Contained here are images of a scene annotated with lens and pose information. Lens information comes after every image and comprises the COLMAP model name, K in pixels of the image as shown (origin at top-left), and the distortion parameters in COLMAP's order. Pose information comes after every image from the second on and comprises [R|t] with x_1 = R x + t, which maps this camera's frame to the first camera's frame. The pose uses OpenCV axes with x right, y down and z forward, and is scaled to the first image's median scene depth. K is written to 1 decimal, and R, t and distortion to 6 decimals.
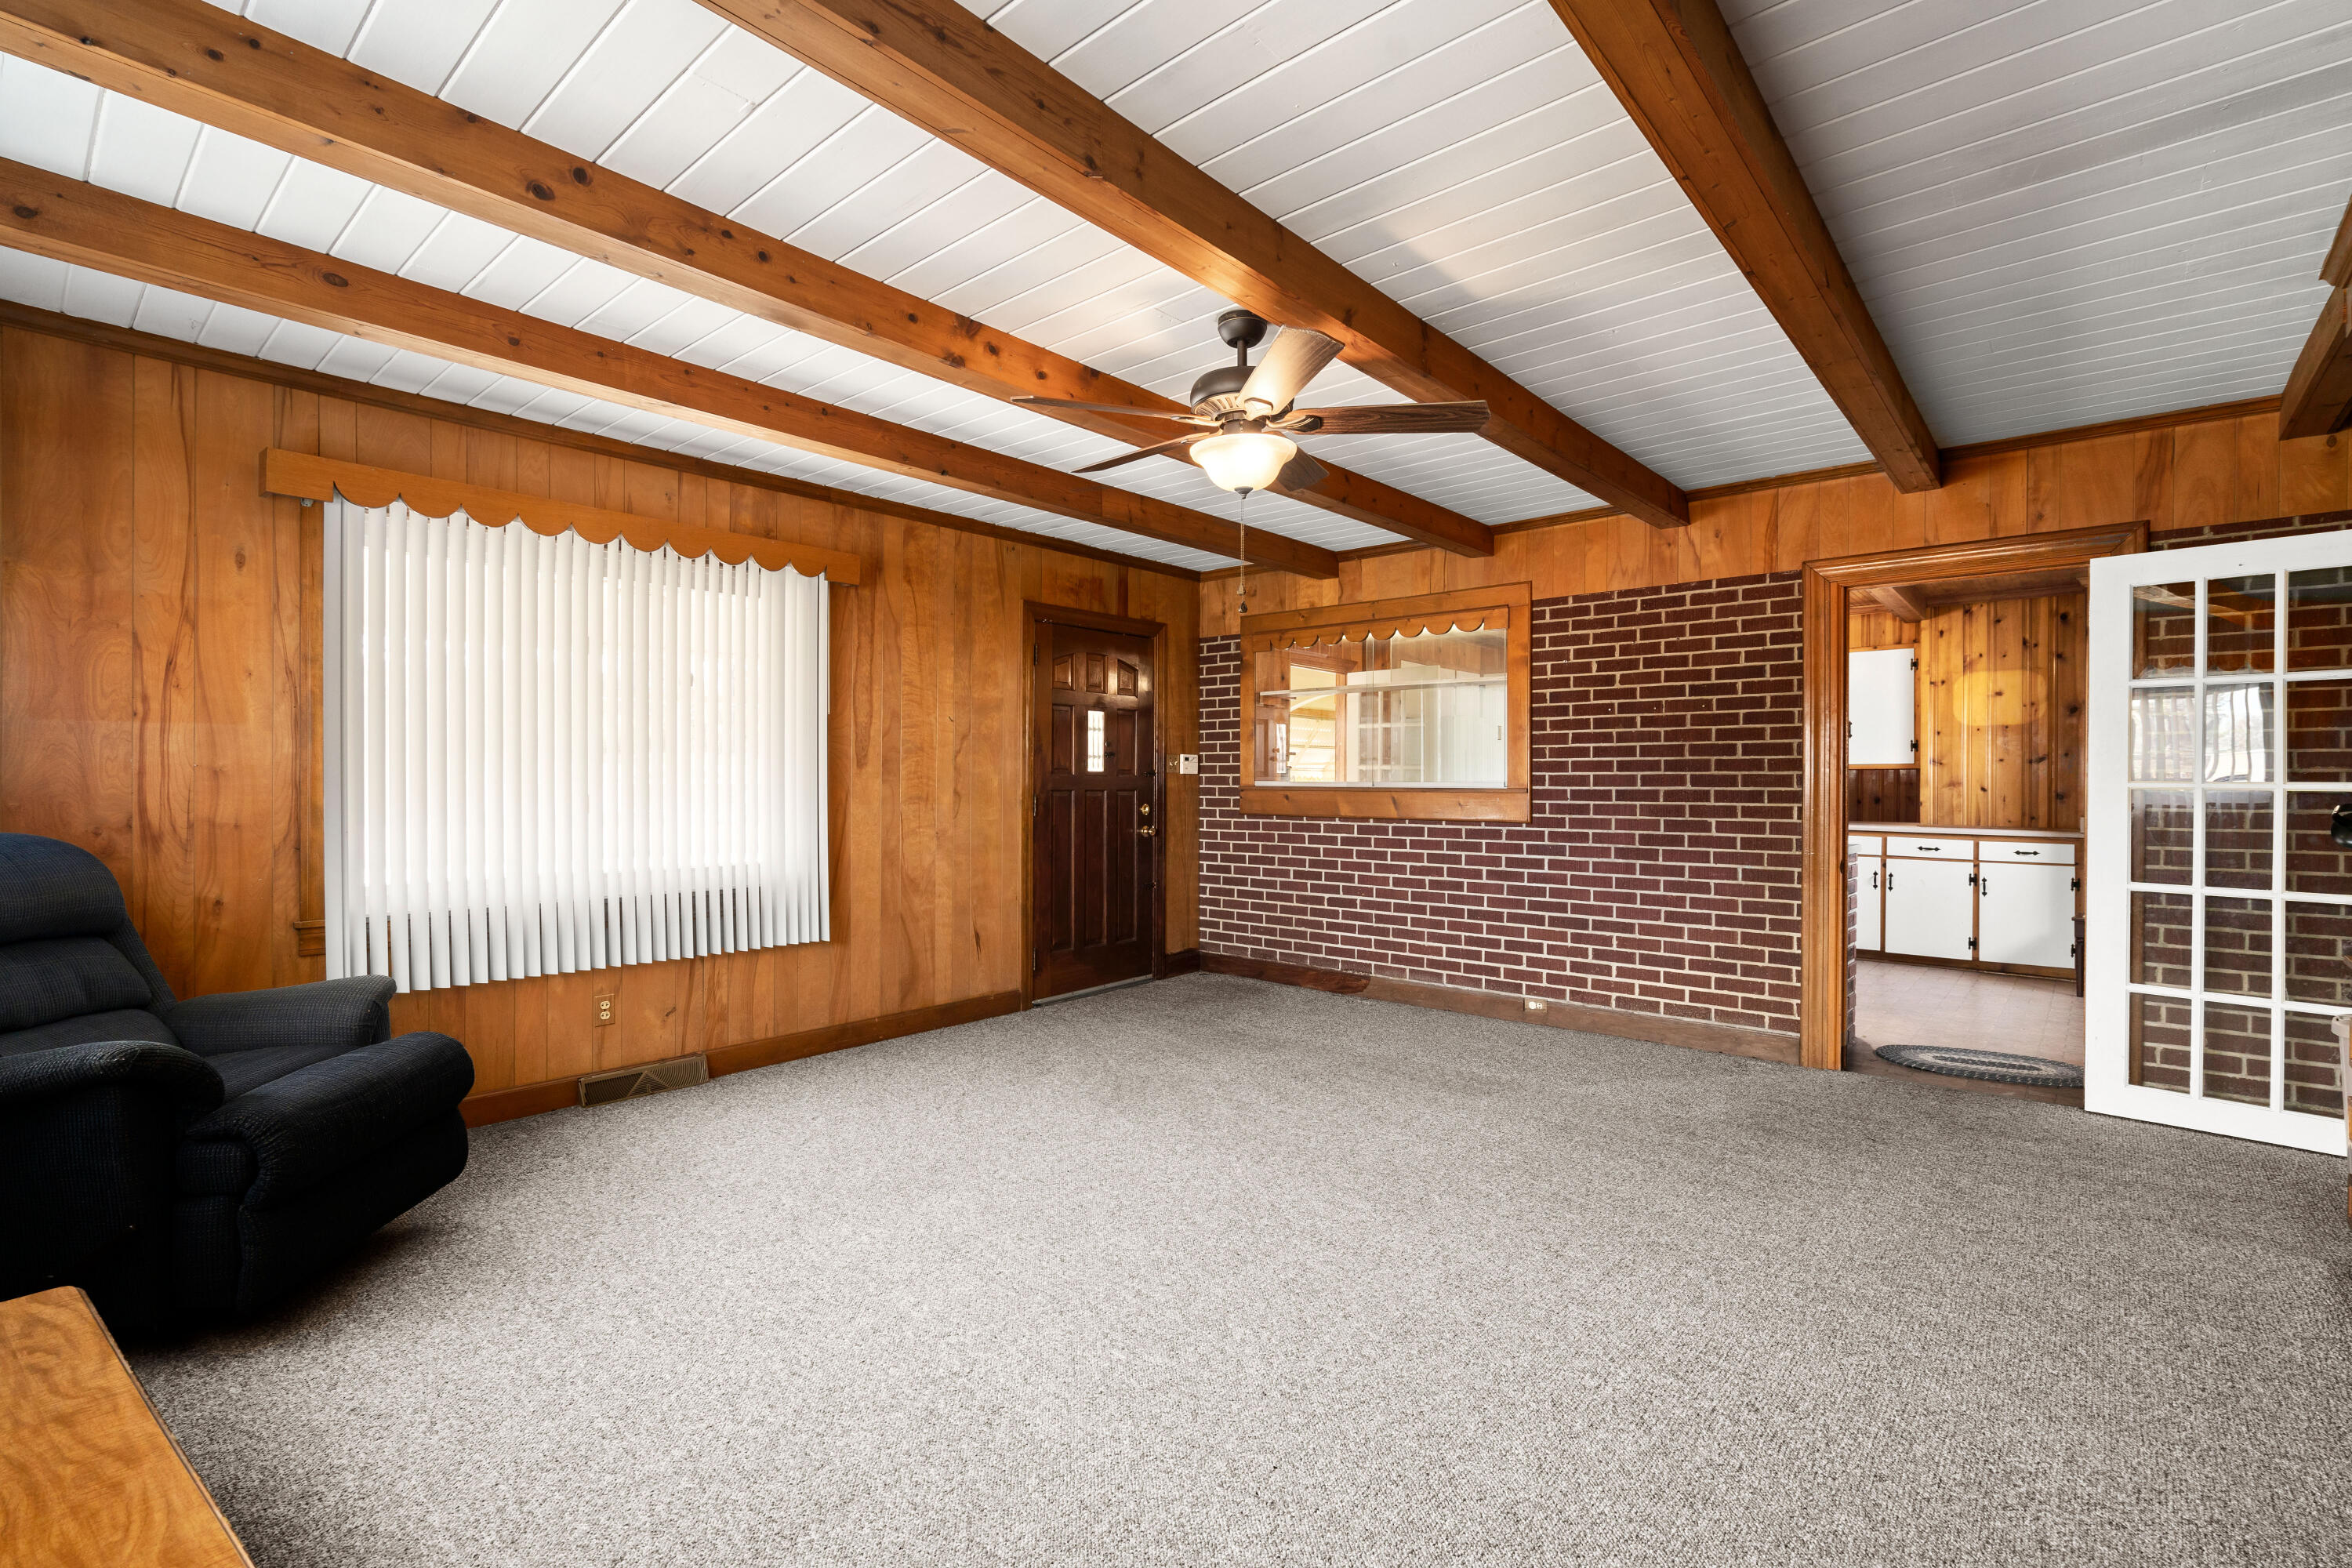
lens RADIAL K [[1055.5, 0, 1180.8], [0, 1055.5, 785.4], [0, 0, 1]] dist [-0.003949, -0.000636]
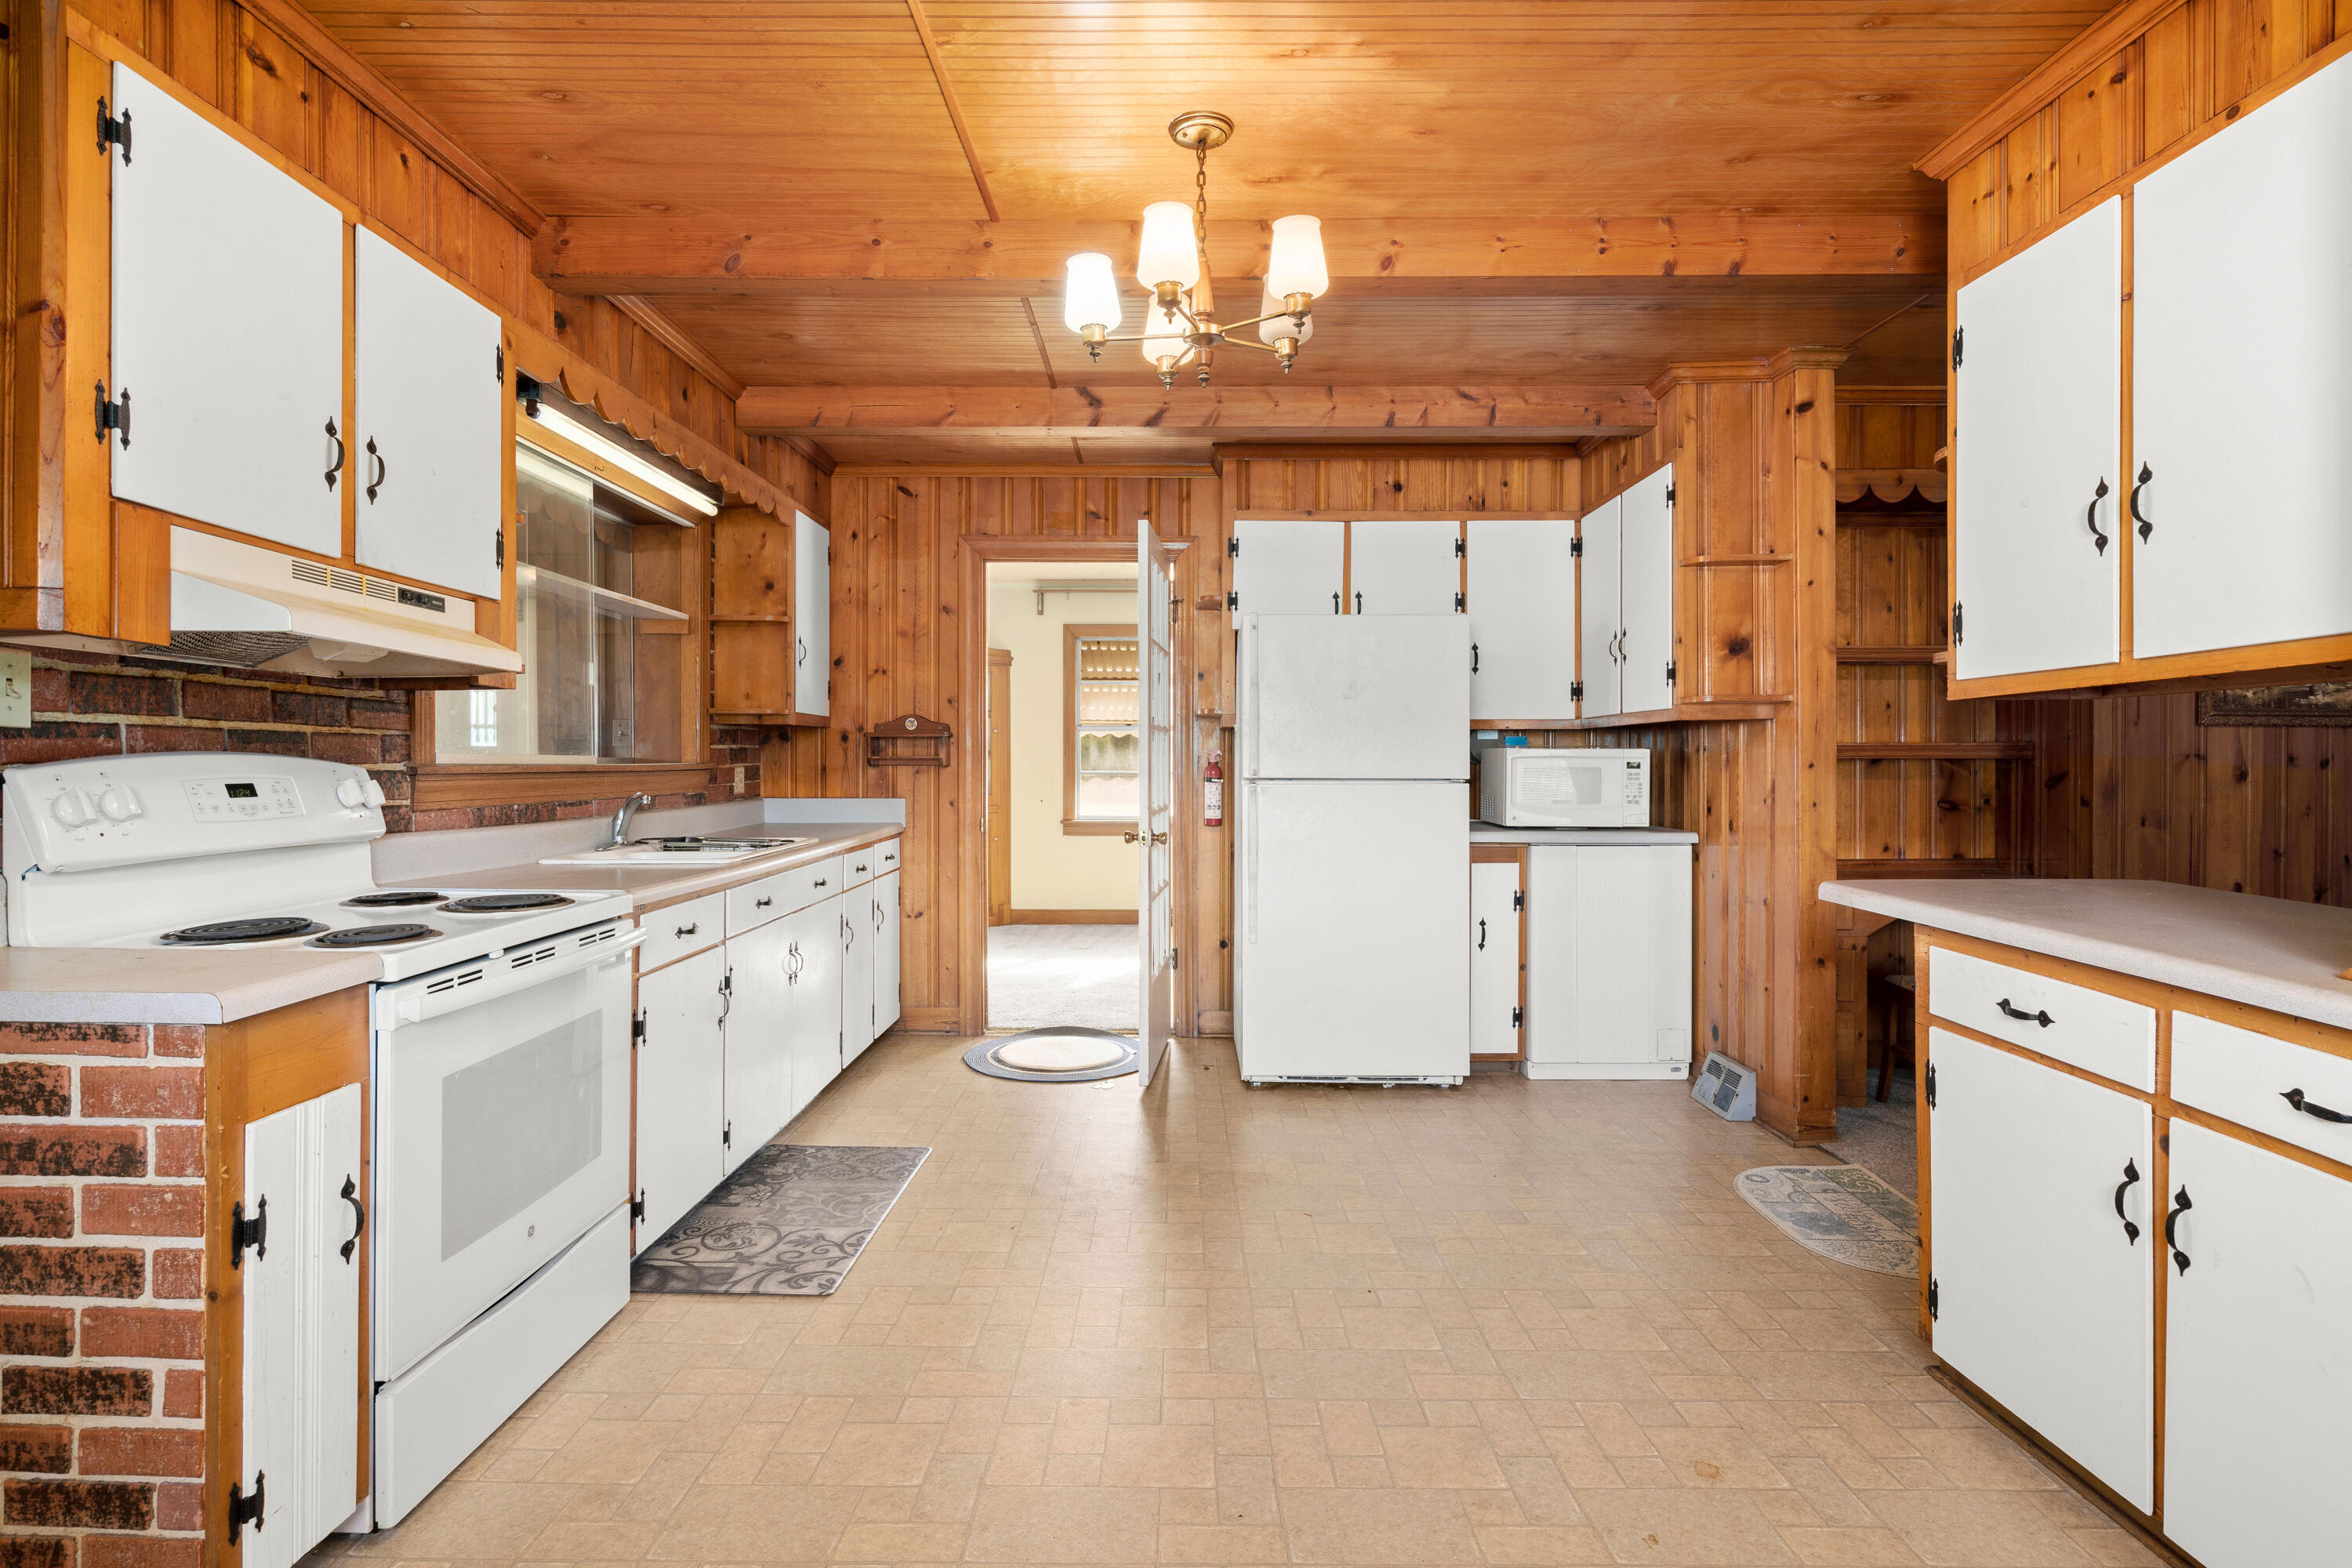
lens RADIAL K [[1156.1, 0, 1177.1], [0, 1156.1, 761.3], [0, 0, 1]] dist [-0.015842, 0.000095]
pose [[0.650398, -0.002764, -0.759589, 0.745229], [-0.003992, 0.999967, -0.007057, 0.003131], [0.759583, 0.007622, 0.650365, 0.737061]]
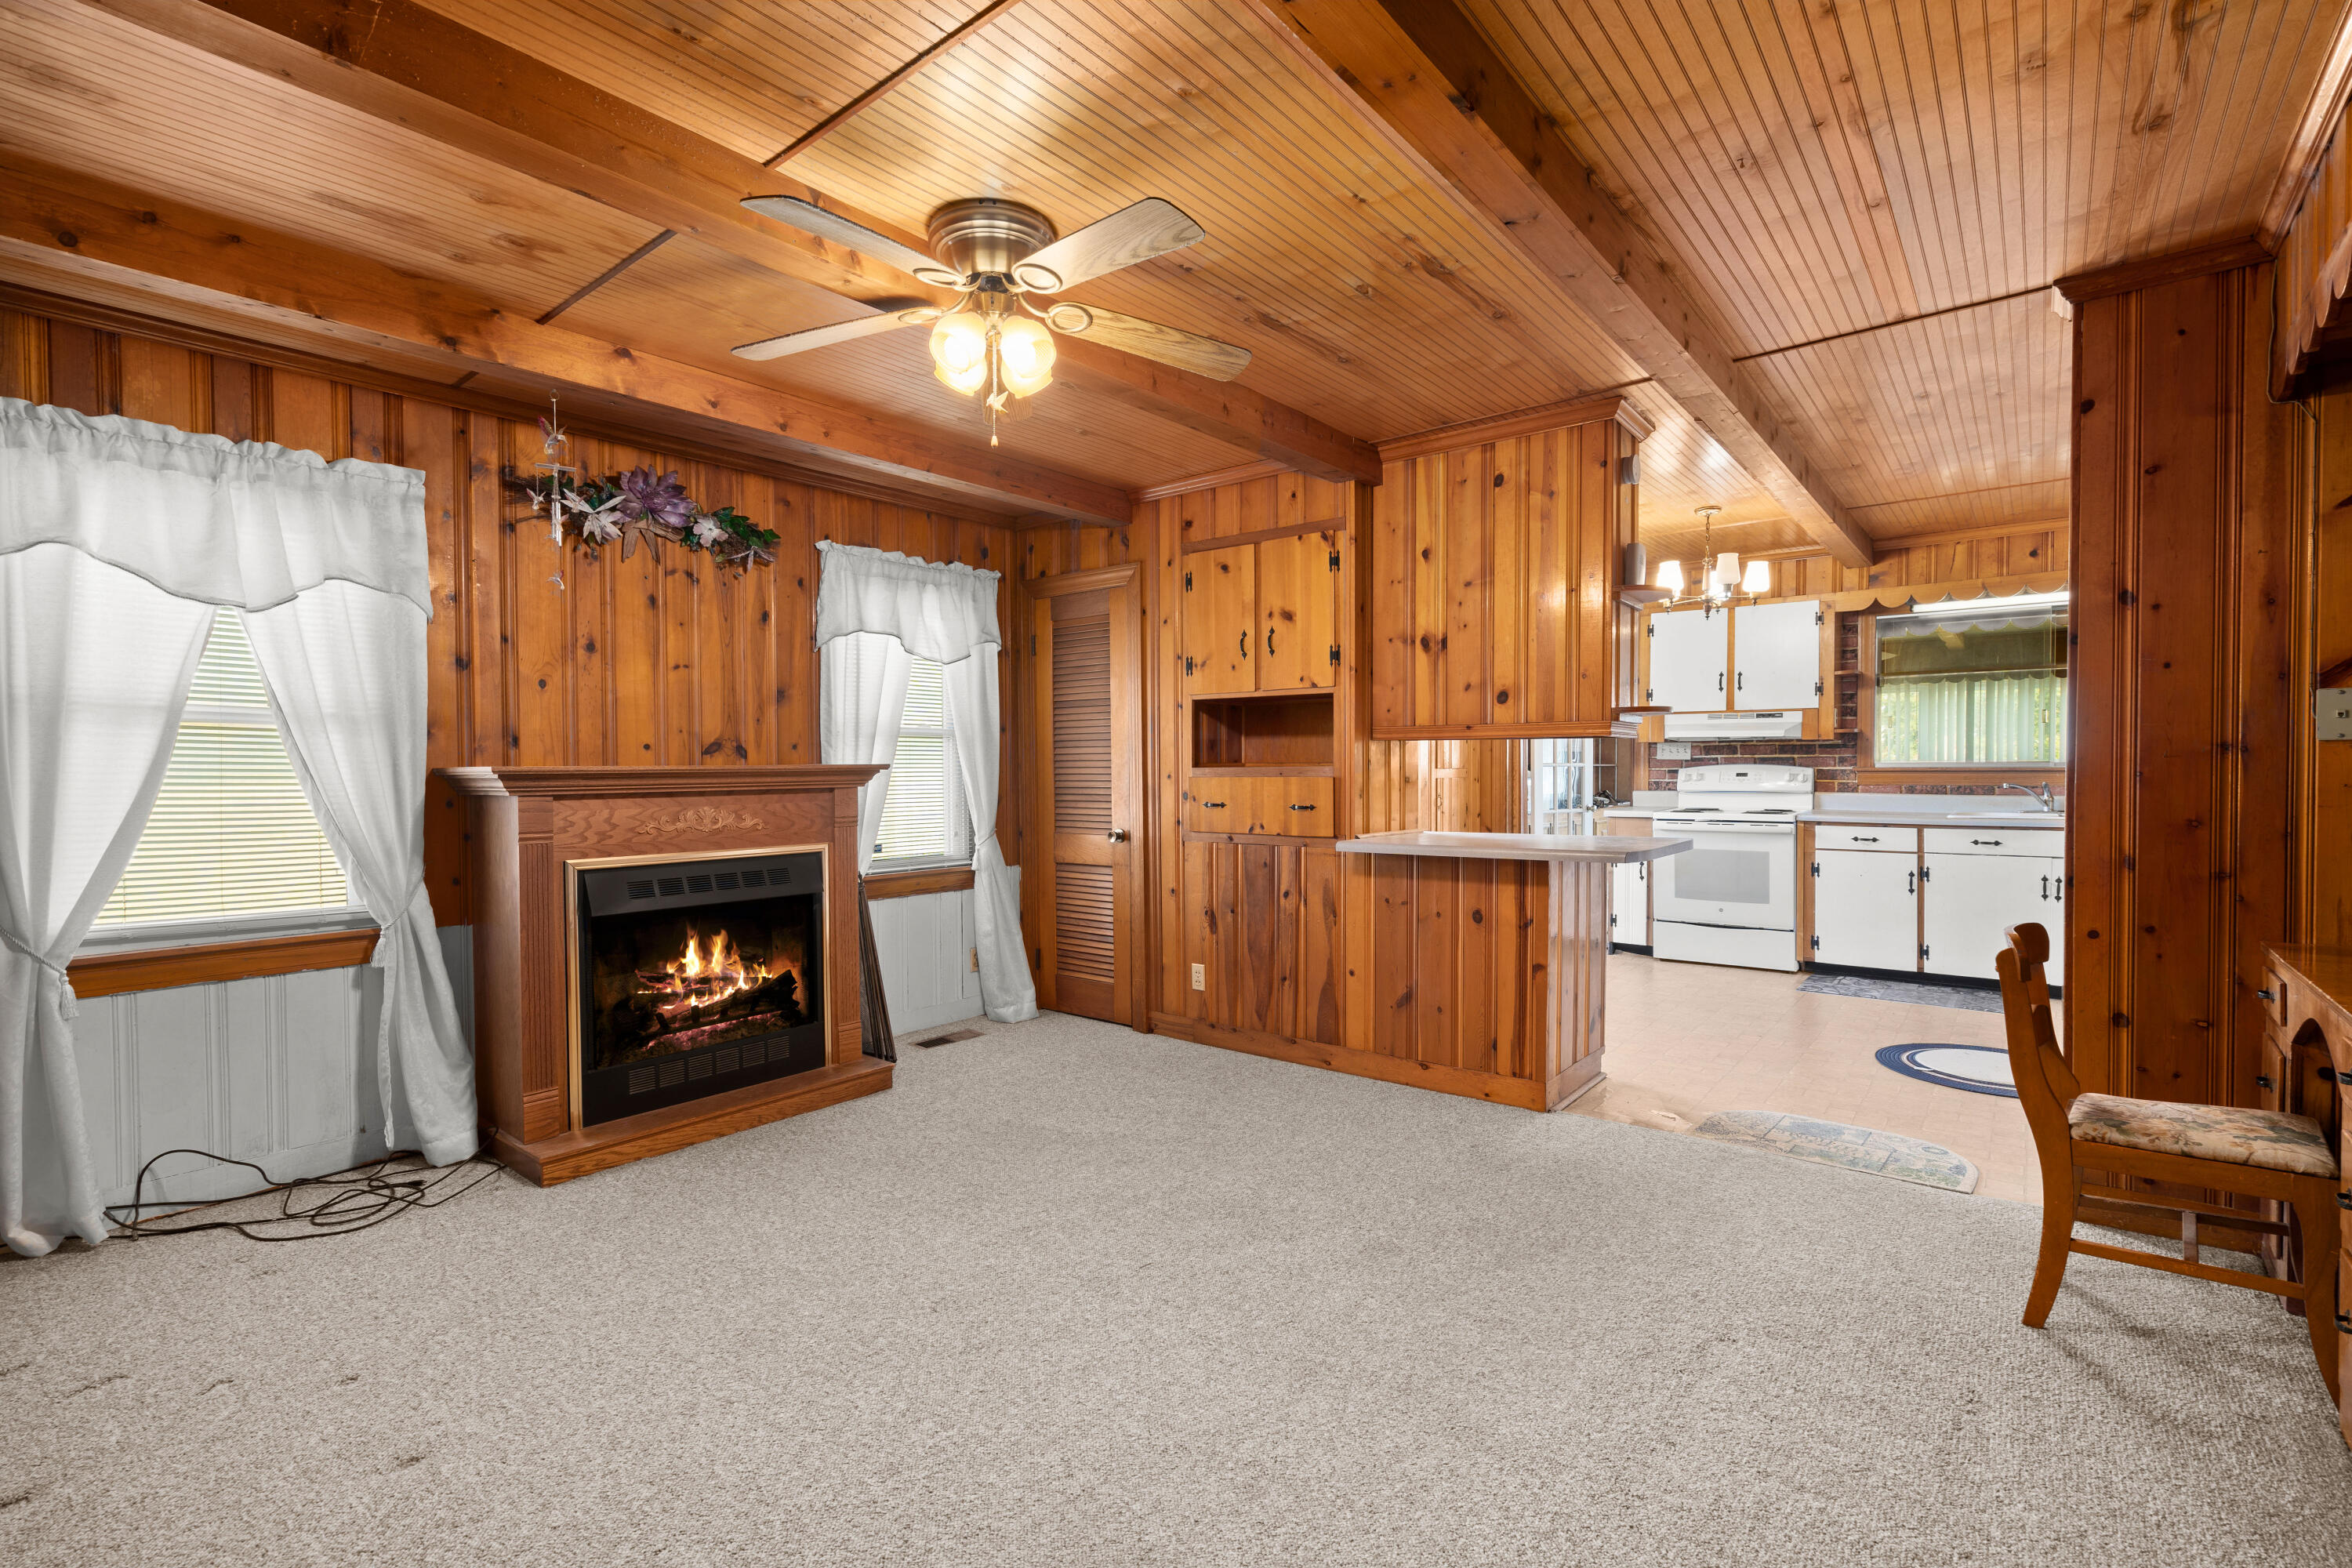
lens RADIAL K [[1055.5, 0, 1180.8], [0, 1055.5, 785.4], [0, 0, 1]] dist [-0.003949, -0.000636]
pose [[-0.999480, 0.003446, -0.032061, 0.895498], [0.002482, 0.999545, 0.030070, -0.009203], [0.032150, 0.029975, -0.999033, 1.688938]]
